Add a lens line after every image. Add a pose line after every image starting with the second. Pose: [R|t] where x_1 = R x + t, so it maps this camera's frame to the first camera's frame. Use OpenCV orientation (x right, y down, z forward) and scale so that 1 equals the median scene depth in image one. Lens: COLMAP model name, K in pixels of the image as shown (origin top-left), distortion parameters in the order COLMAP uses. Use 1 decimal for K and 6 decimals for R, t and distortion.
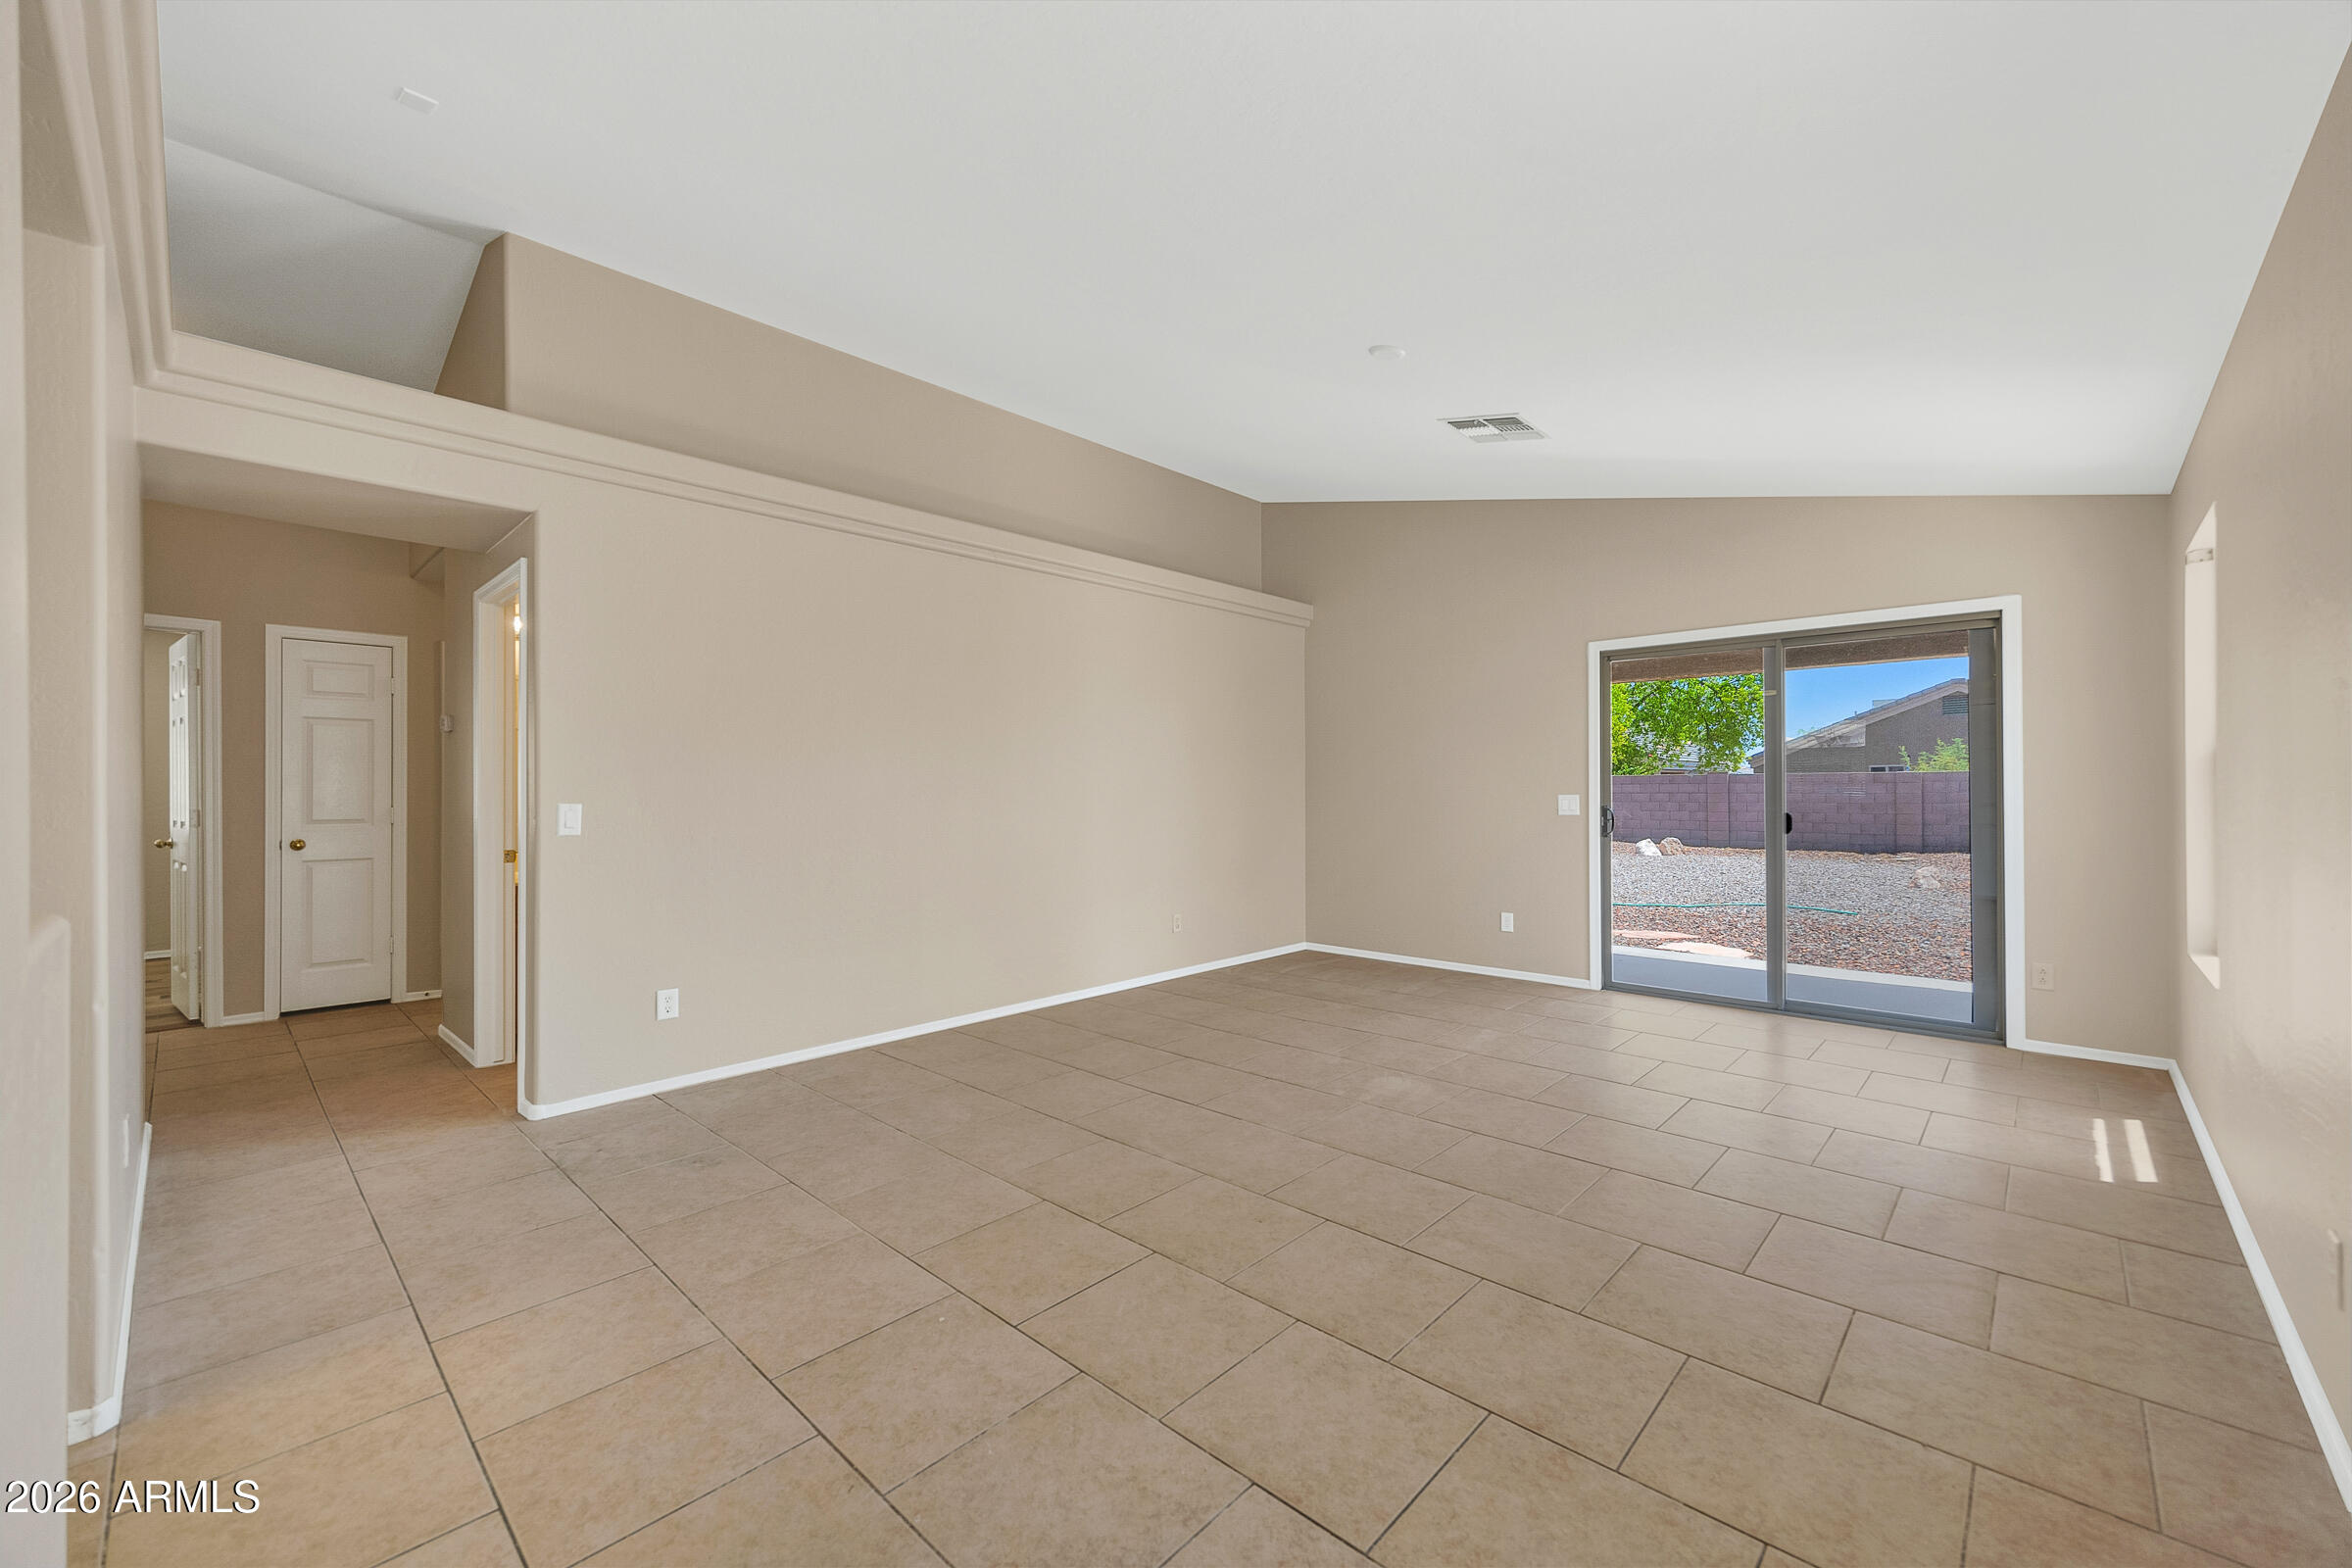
lens RADIAL K [[939.4, 0, 1162.2], [0, 939.4, 784.0], [0, 0, 1]] dist [0.000982, 0.000502]
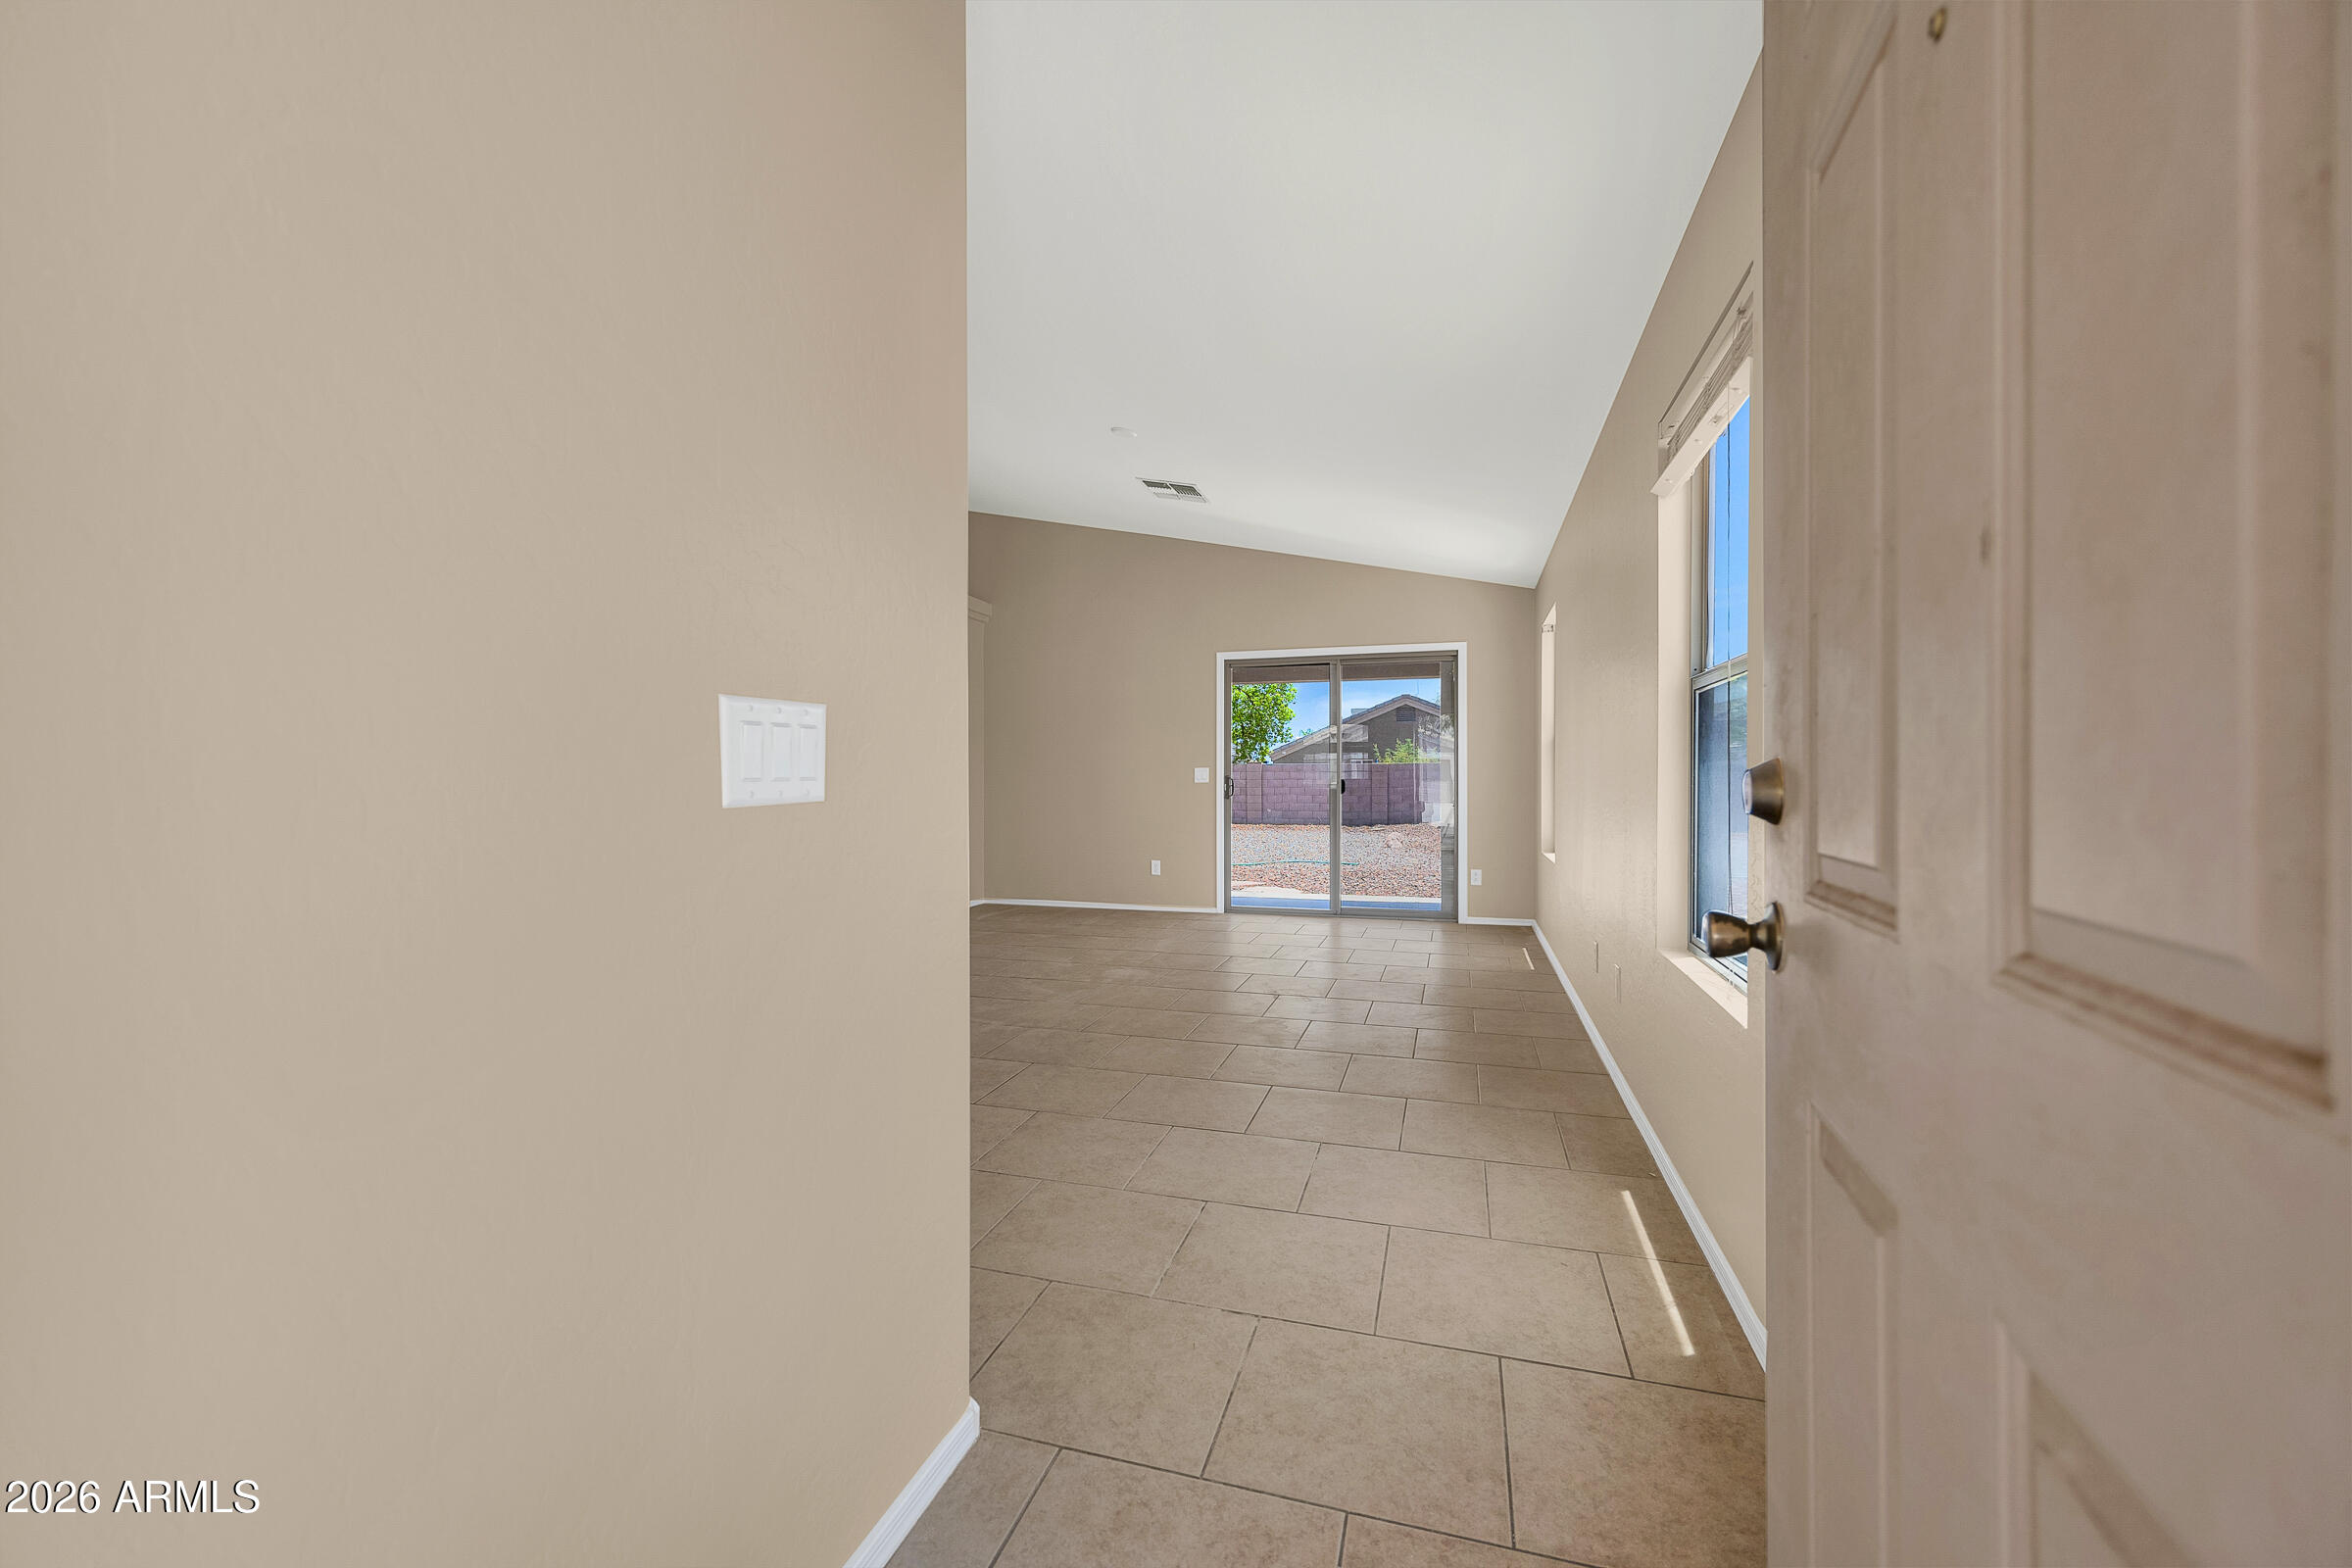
lens RADIAL K [[939.4, 0, 1178.6], [0, 939.4, 784.6], [0, 0, 1]] dist [0.000982, 0.000502]
pose [[0.891268, 0.000808, 0.453477, -0.219650], [-0.005275, 0.999949, 0.008586, 0.027404], [-0.453447, -0.010044, 0.891227, -0.180754]]
